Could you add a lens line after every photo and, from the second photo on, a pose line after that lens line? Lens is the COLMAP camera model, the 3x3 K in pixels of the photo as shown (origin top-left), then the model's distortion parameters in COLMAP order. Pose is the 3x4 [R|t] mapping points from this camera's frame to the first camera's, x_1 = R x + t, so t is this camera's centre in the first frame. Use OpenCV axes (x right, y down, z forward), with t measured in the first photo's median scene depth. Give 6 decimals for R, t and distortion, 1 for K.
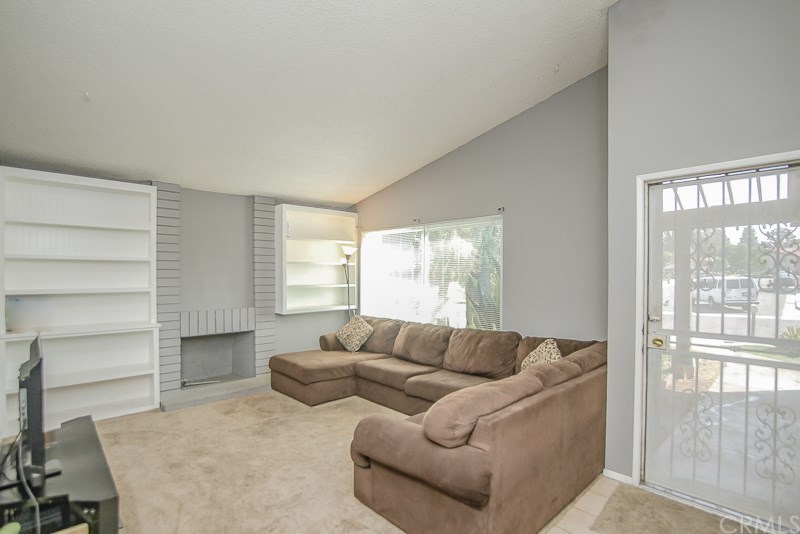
lens RADIAL K [[377.5, 0, 400.0], [0, 377.5, 267.0], [0, 0, 1]] dist [-0.026581, 0.000301]
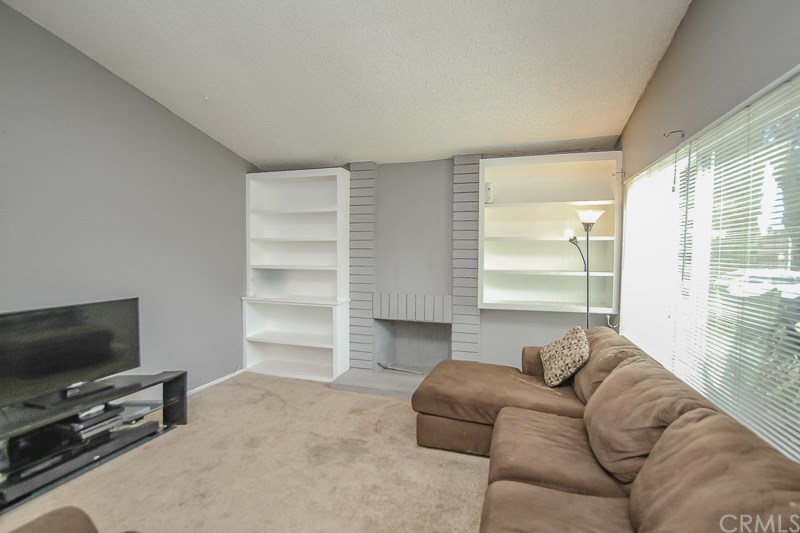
lens RADIAL K [[377.5, 0, 400.0], [0, 377.5, 266.5], [0, 0, 1]] dist [-0.026581, 0.000301]
pose [[0.498697, 0.031528, -0.866203, 0.263684], [0.009324, 0.999085, 0.041732, 0.010087], [0.866726, -0.028888, 0.497947, 0.502921]]
